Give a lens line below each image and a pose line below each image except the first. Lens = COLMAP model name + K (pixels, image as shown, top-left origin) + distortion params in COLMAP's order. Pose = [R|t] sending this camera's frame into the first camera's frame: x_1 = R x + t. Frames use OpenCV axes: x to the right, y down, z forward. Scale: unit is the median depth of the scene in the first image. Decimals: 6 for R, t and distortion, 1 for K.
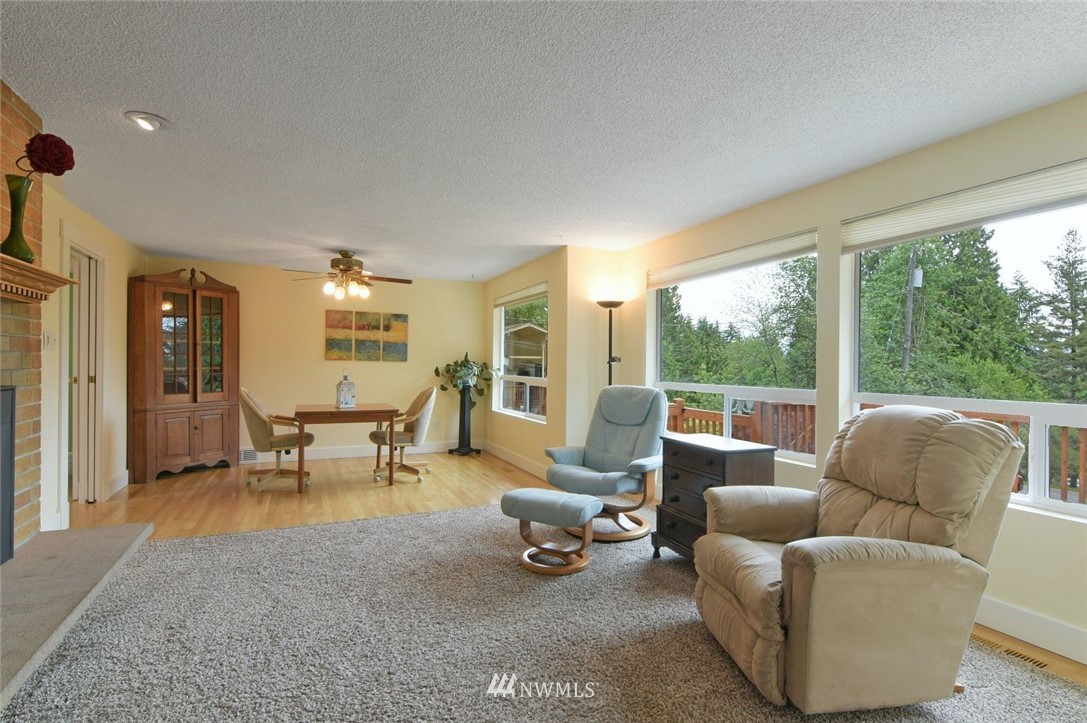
lens RADIAL K [[541.6, 0, 544.0], [0, 541.6, 366.5], [0, 0, 1]] dist [0.038426, -0.026237]
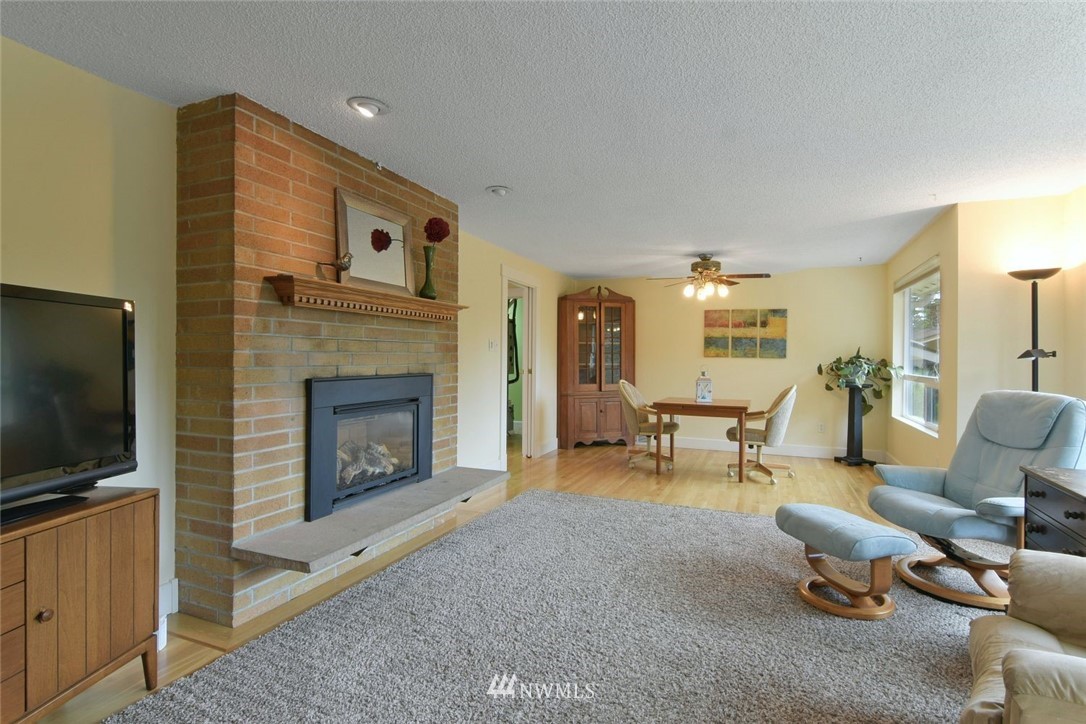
lens RADIAL K [[529.4, 0, 543.0], [0, 529.4, 362.0], [0, 0, 1]] dist [0.002648, -0.000510]
pose [[0.680455, 0.001163, -0.732789, 0.179146], [-0.004083, 0.999989, -0.002205, 0.001541], [0.732779, 0.004492, 0.680452, 0.070655]]
